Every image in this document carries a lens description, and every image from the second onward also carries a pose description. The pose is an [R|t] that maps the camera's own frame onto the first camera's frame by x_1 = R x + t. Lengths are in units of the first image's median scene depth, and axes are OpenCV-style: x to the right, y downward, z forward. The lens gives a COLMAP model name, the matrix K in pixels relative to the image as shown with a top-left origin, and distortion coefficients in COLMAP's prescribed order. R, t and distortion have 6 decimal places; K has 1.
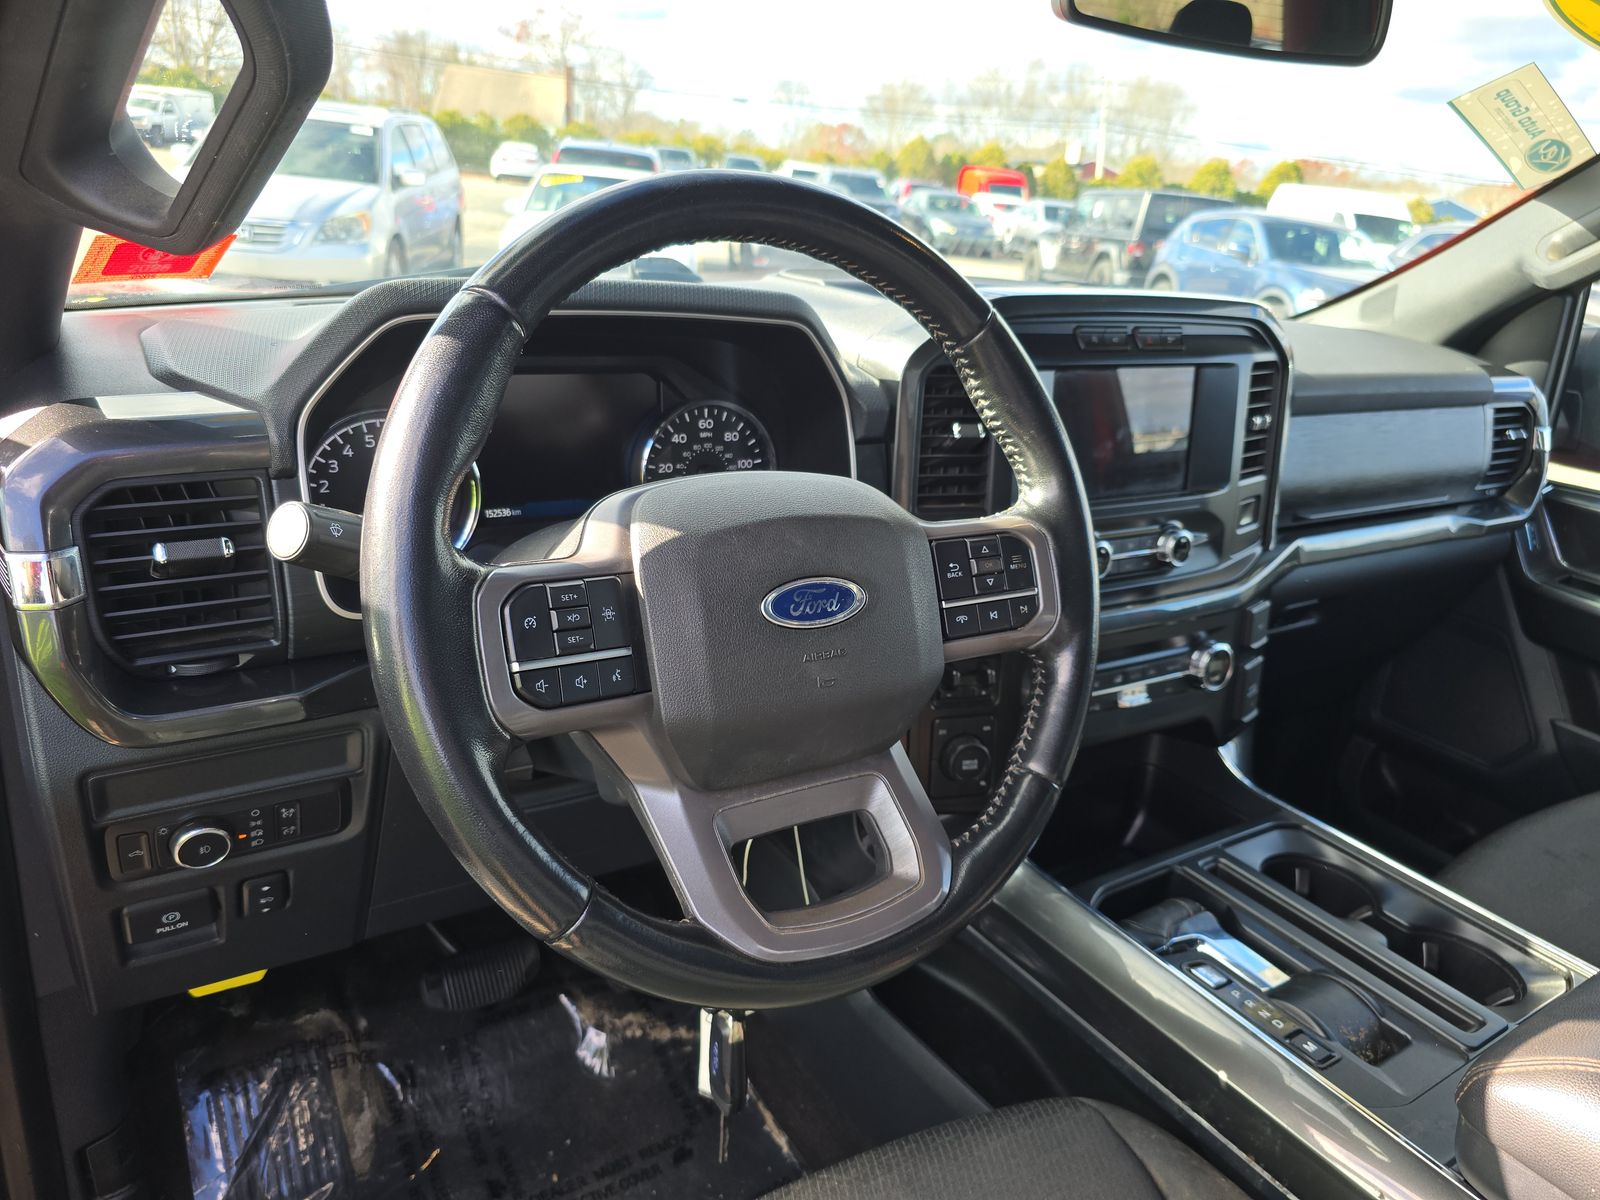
lens RADIAL K [[1081.5, 0, 800.0], [0, 1081.5, 600.0], [0, 0, 1]] dist [0.040626, -0.039507]
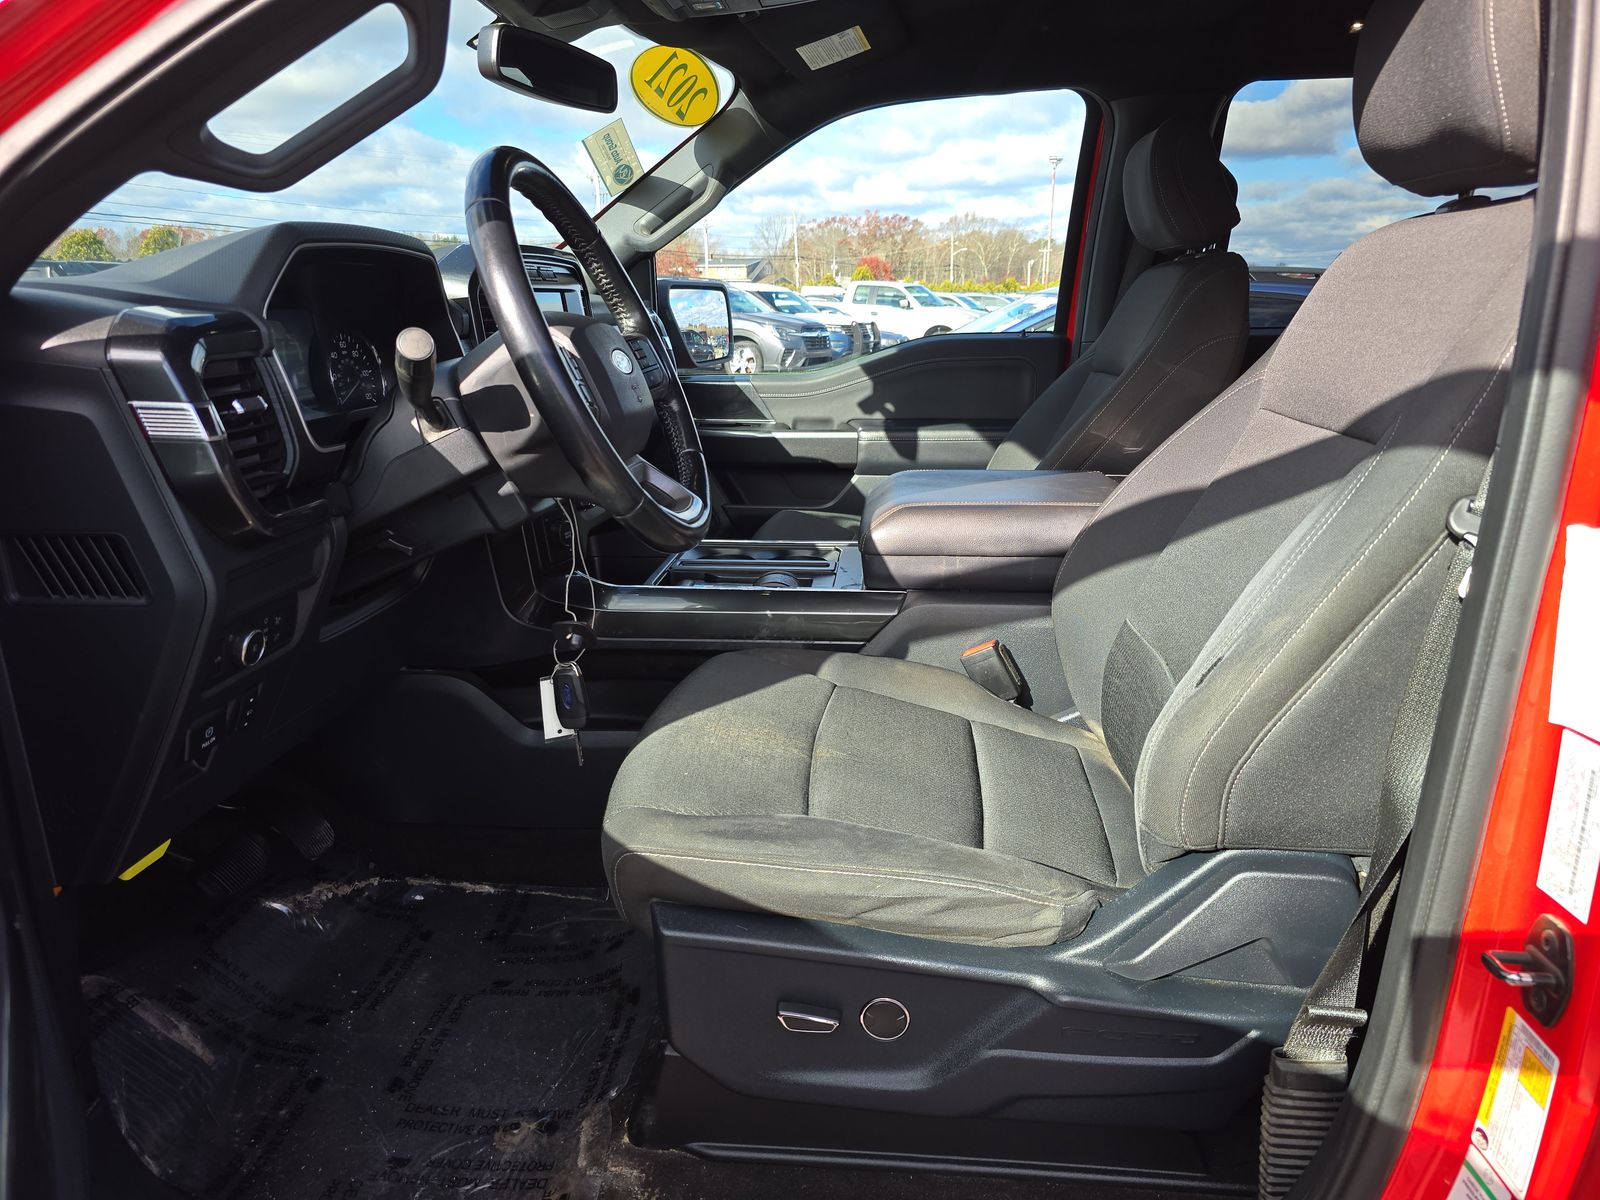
lens RADIAL K [[1081.5, 0, 800.0], [0, 1081.5, 600.0], [0, 0, 1]] dist [0.040626, -0.039507]
pose [[0.609398, -0.289049, 0.738299, -0.839925], [0.325136, 0.940387, 0.099797, 0.194214], [-0.723132, 0.179231, 0.667050, -0.298973]]
